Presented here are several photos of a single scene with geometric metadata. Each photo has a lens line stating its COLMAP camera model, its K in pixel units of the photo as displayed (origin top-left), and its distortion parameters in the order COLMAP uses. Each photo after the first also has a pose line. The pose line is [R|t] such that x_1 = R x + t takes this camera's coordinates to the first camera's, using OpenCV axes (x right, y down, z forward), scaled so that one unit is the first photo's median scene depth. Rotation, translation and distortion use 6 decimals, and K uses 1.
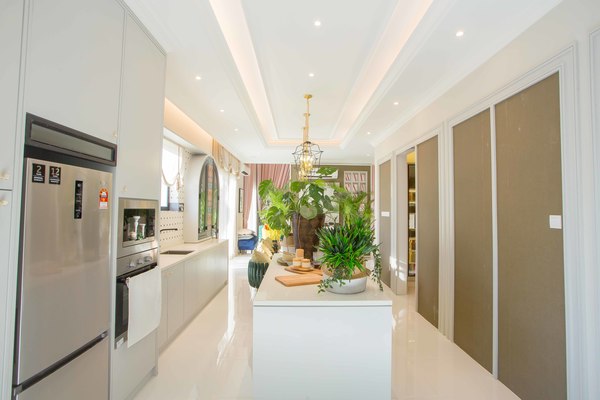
lens RADIAL K [[291.7, 0, 303.3], [0, 291.7, 195.5], [0, 0, 1]] dist [-0.082103, 0.029881]
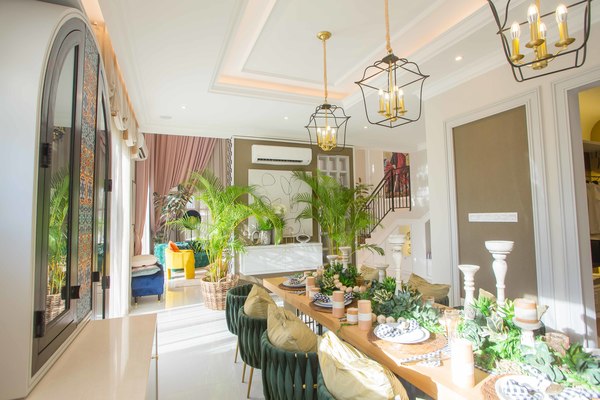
lens RADIAL K [[291.7, 0, 303.3], [0, 291.7, 195.5], [0, 0, 1]] dist [-0.082103, 0.029881]
pose [[0.914337, -0.009721, 0.404838, -0.153156], [0.020430, 0.999546, -0.022141, 0.022618], [-0.404439, 0.028516, 0.914120, 0.423654]]
